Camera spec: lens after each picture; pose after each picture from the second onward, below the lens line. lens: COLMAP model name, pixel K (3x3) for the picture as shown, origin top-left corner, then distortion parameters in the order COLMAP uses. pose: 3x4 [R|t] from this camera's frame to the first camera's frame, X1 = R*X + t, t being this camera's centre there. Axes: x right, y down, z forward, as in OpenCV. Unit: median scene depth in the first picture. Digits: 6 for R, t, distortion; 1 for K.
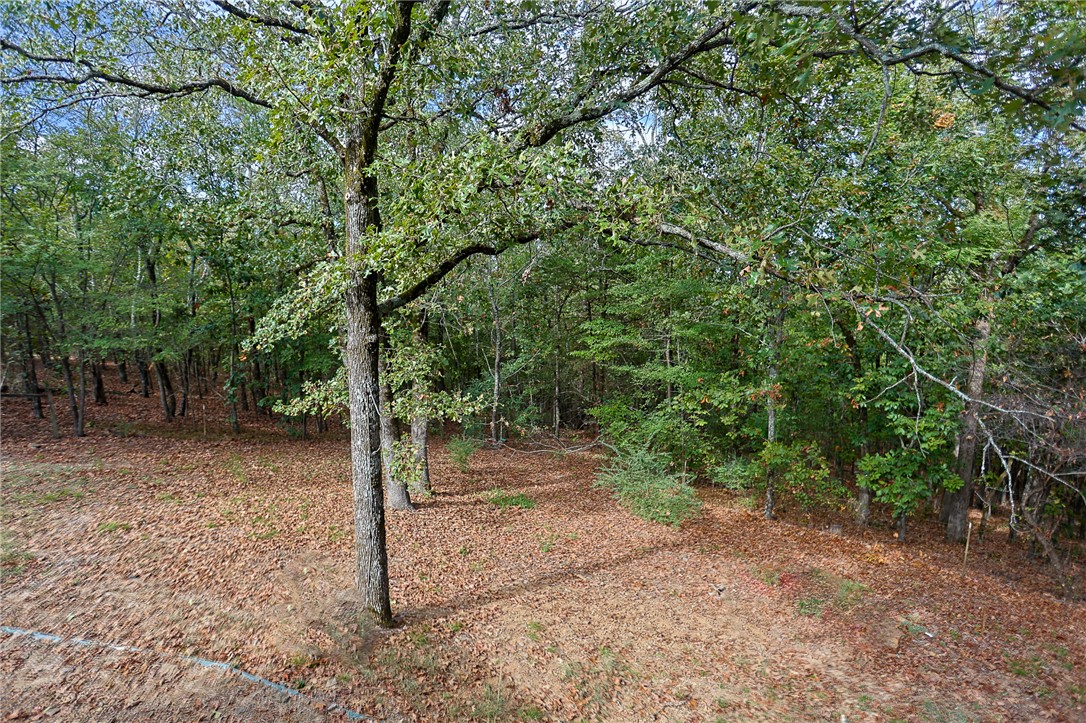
lens RADIAL K [[557.1, 0, 541.8], [0, 557.1, 361.8], [0, 0, 1]] dist [-0.076084, 0.032418]
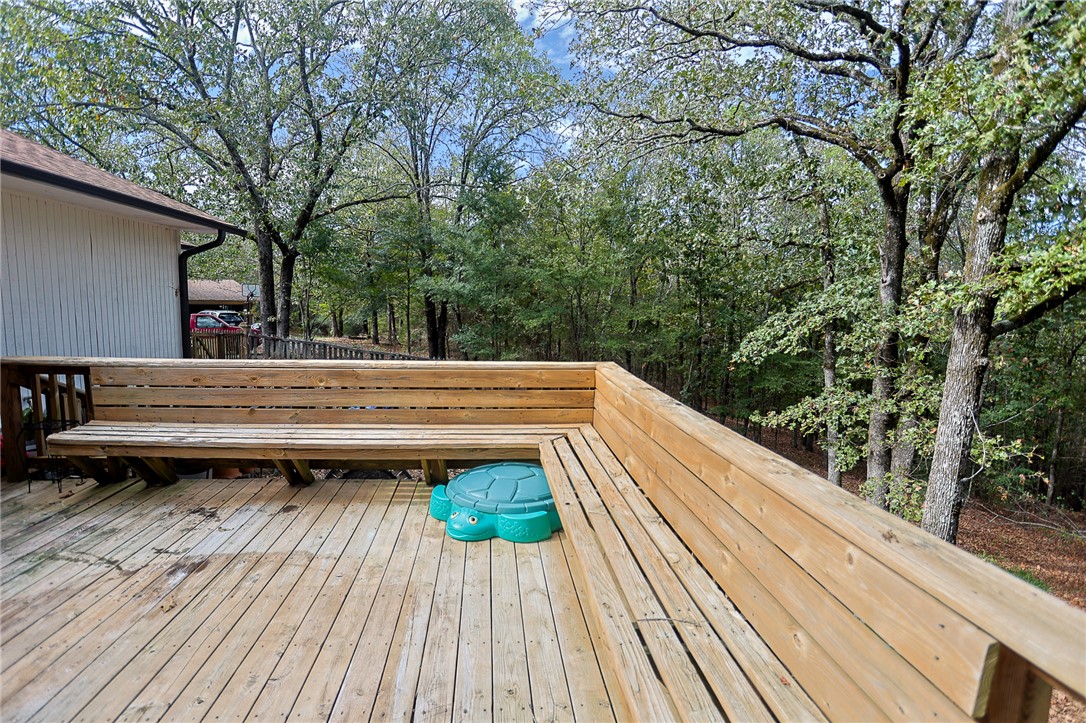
lens RADIAL K [[557.1, 0, 541.8], [0, 557.1, 361.8], [0, 0, 1]] dist [-0.076084, 0.032418]
pose [[0.770639, 0.103745, -0.628771, -0.148957], [-0.128499, 0.991691, 0.006134, 0.024787], [0.624183, 0.076069, 0.777566, -0.101370]]
